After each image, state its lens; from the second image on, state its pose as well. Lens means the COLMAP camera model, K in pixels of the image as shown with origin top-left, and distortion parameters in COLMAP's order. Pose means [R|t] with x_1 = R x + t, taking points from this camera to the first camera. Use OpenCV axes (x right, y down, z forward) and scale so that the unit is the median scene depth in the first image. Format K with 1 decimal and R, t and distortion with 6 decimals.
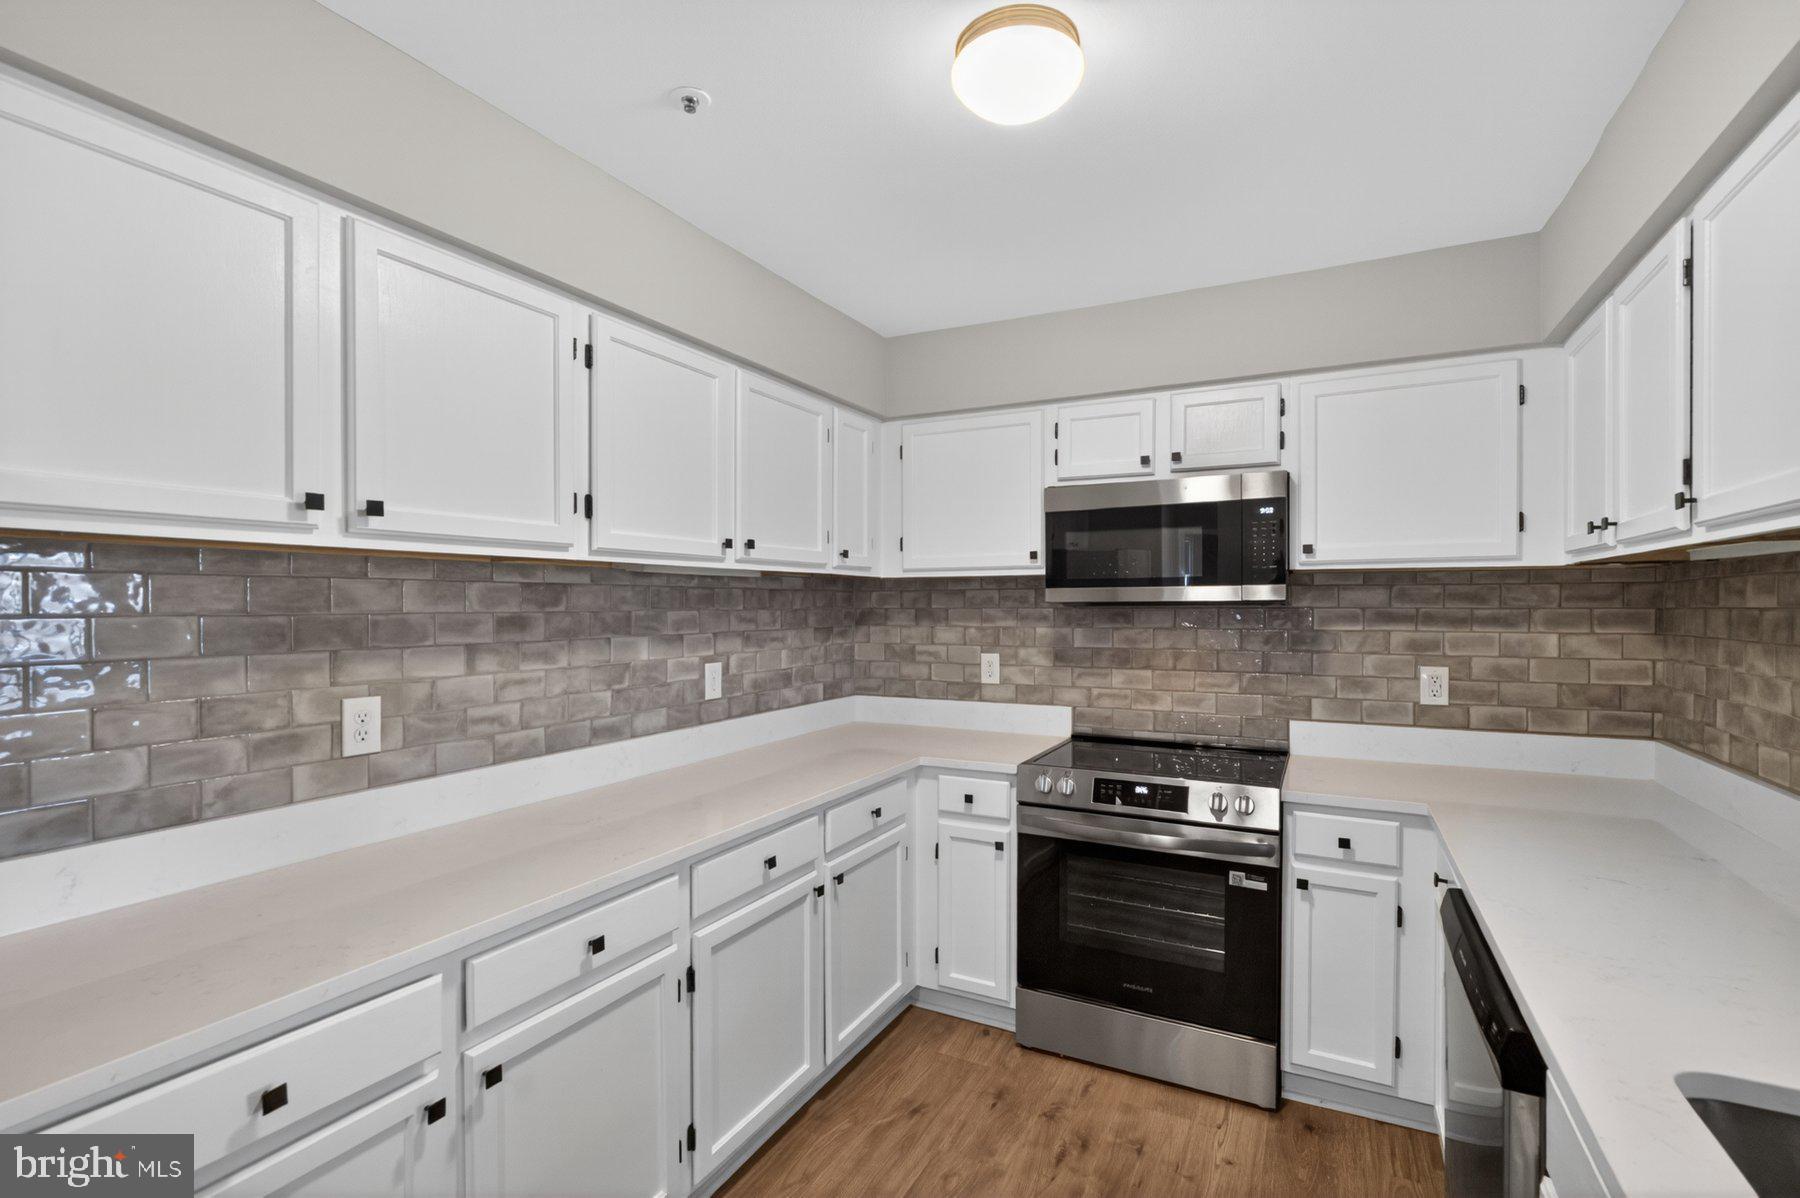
lens RADIAL K [[816.9, 0, 904.6], [0, 816.9, 615.2], [0, 0, 1]] dist [-0.000703, -0.000543]
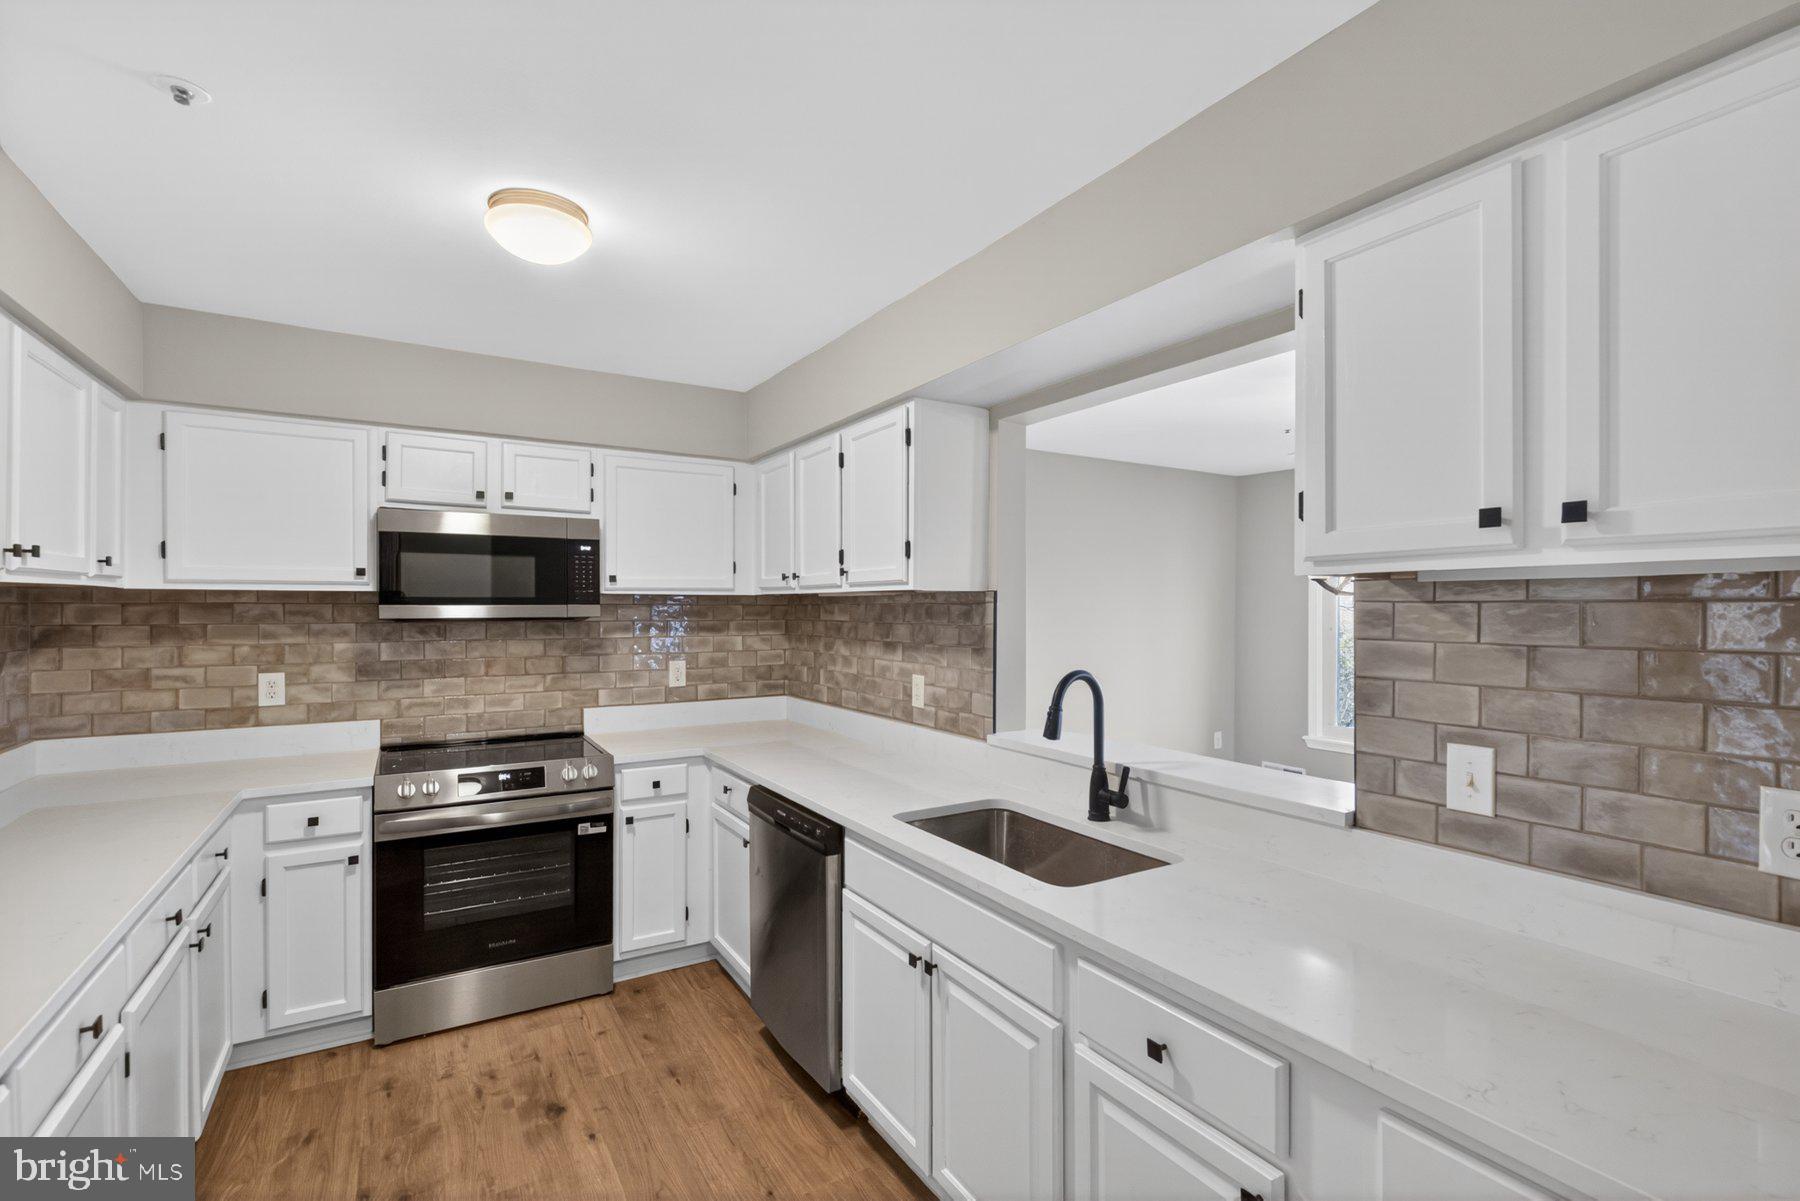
lens RADIAL K [[816.9, 0, 904.6], [0, 816.9, 616.7], [0, 0, 1]] dist [-0.000703, -0.000543]
pose [[0.521946, -0.007513, 0.852946, -0.384567], [0.008642, 0.999956, 0.003519, -0.017092], [-0.852935, 0.005535, 0.521988, -0.112332]]
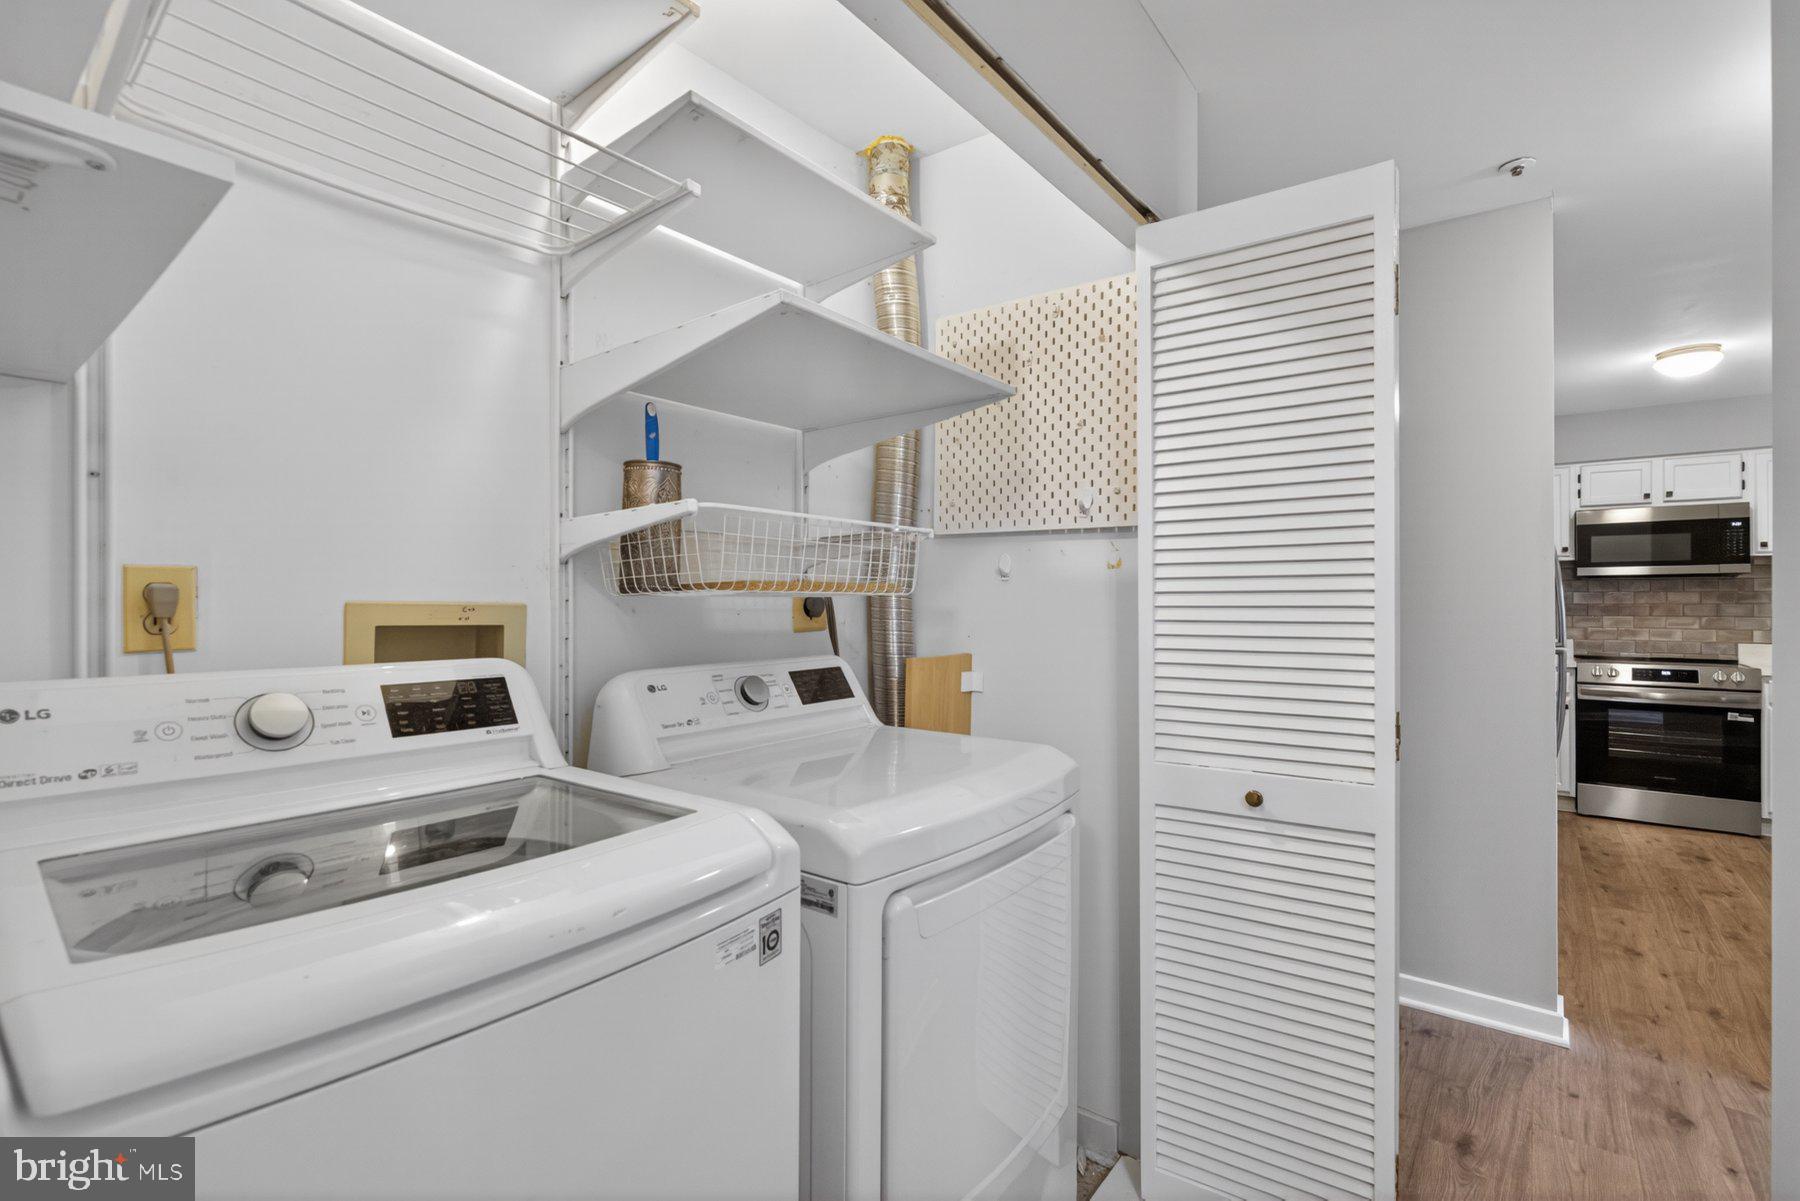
lens RADIAL K [[820.1, 0, 900.0], [0, 820.1, 600.5], [0, 0, 1]] dist [-0.001279, -0.000872]
pose [[0.983803, -0.001233, -0.179246, -1.021105], [-0.001560, 0.999880, -0.015437, 0.071925], [0.179244, 0.015466, 0.983683, -1.085558]]
